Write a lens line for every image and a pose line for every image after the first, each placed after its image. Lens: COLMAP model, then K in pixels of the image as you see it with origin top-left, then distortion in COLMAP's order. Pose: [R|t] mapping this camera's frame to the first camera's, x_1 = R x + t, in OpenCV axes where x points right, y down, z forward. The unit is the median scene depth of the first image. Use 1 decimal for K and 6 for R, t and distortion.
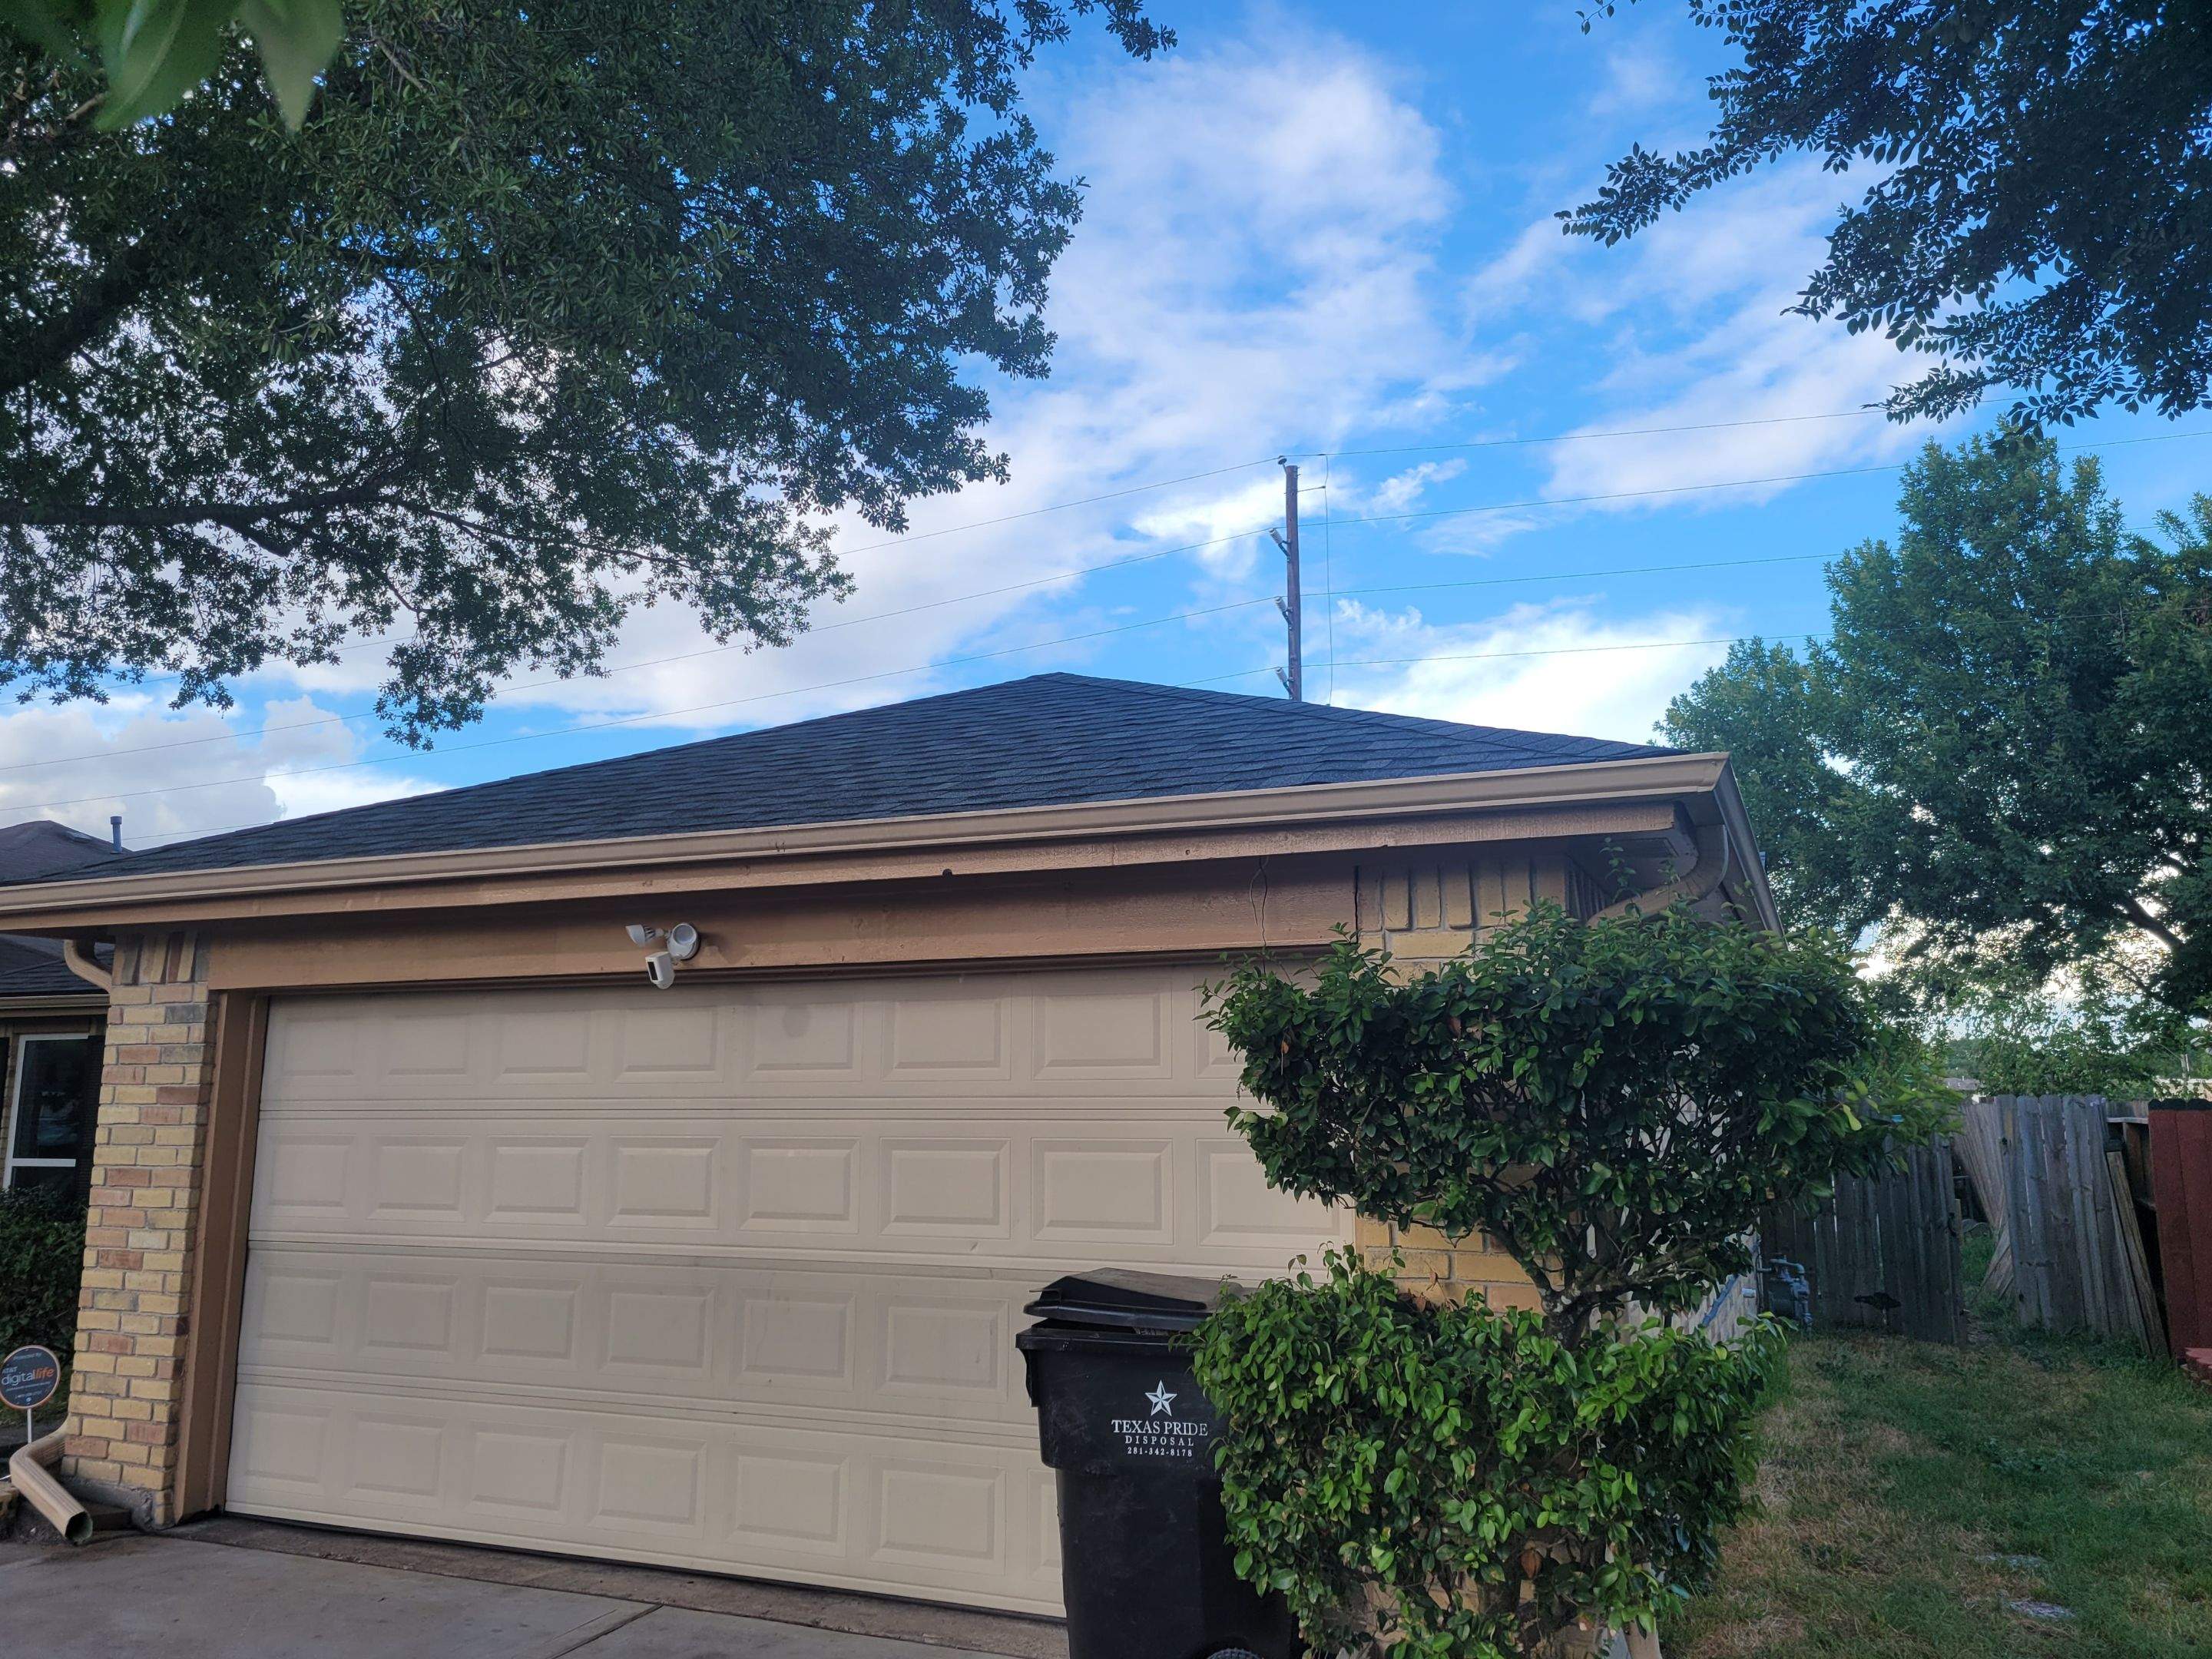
lens RADIAL K [[1694.1, 0, 1106.0], [0, 1694.1, 829.5], [0, 0, 1]] dist [0.008730, -0.005090]
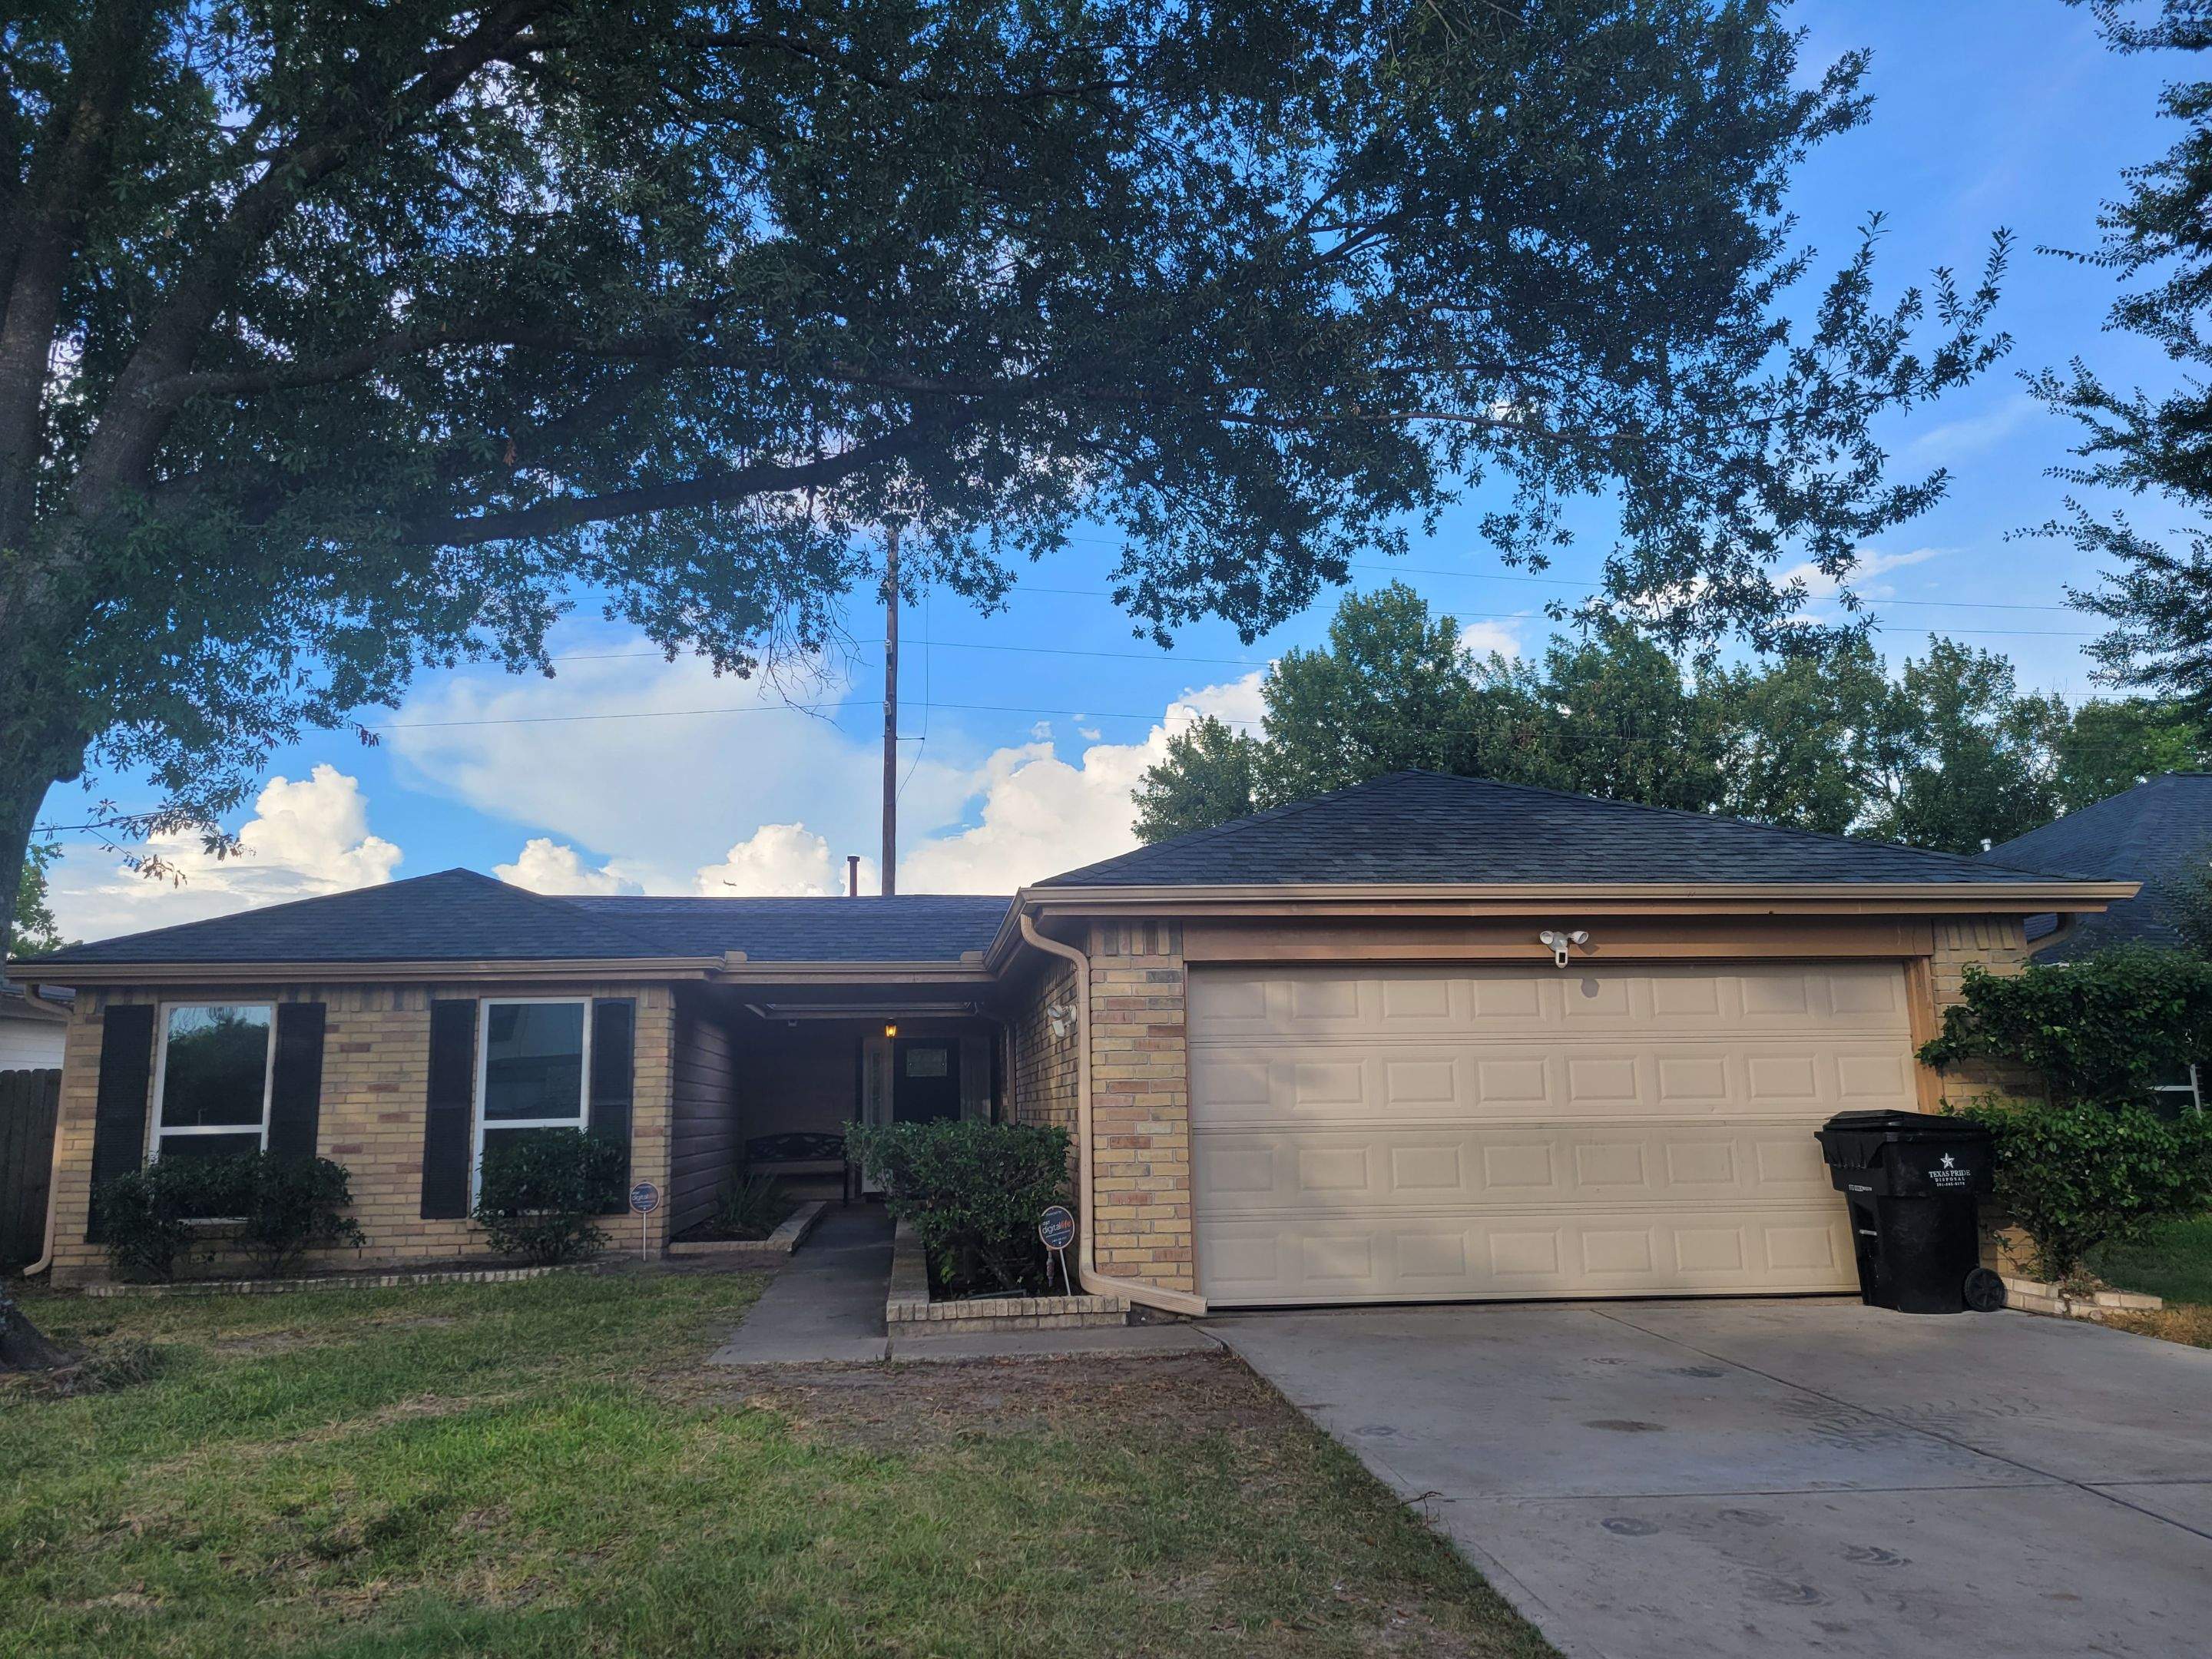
lens RADIAL K [[1694.2, 0, 1098.7], [0, 1694.2, 837.5], [0, 0, 1]] dist [0.054168, -0.002381]
pose [[0.873679, 0.063907, 0.482287, -1.470288], [-0.062742, 0.997857, -0.018564, 0.020452], [-0.482440, -0.014041, 0.875817, -0.299924]]
